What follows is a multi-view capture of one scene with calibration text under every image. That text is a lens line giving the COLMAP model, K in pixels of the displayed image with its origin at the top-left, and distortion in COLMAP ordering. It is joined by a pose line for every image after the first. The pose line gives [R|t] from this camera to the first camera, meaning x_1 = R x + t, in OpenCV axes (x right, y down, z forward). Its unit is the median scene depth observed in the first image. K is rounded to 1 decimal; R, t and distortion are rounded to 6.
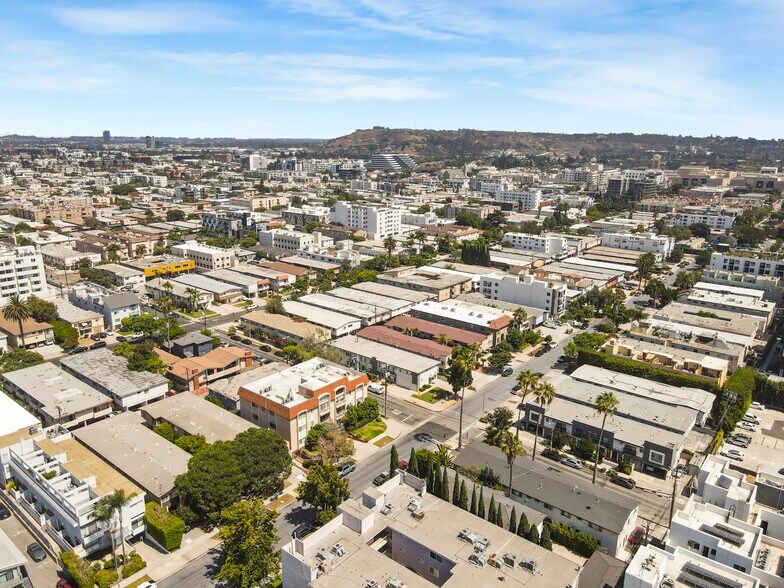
lens RADIAL K [[576.5, 0, 389.8], [0, 576.5, 296.0], [0, 0, 1]] dist [-0.001249, 0.030595]
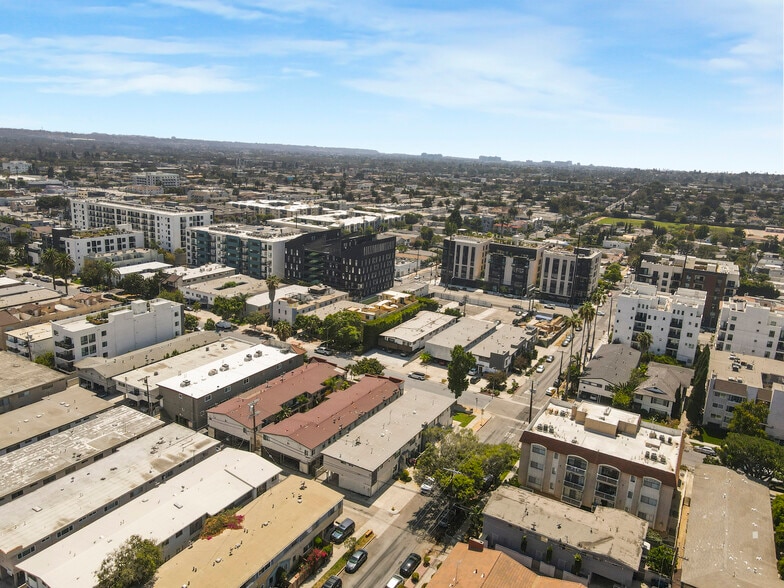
lens RADIAL K [[576.5, 0, 389.8], [0, 576.5, 296.0], [0, 0, 1]] dist [-0.001249, 0.030595]
pose [[-0.166011, -0.260583, 0.951072, -0.428150], [0.210209, 0.932936, 0.292306, -0.166610], [-0.963459, 0.248449, -0.100101, 0.719955]]
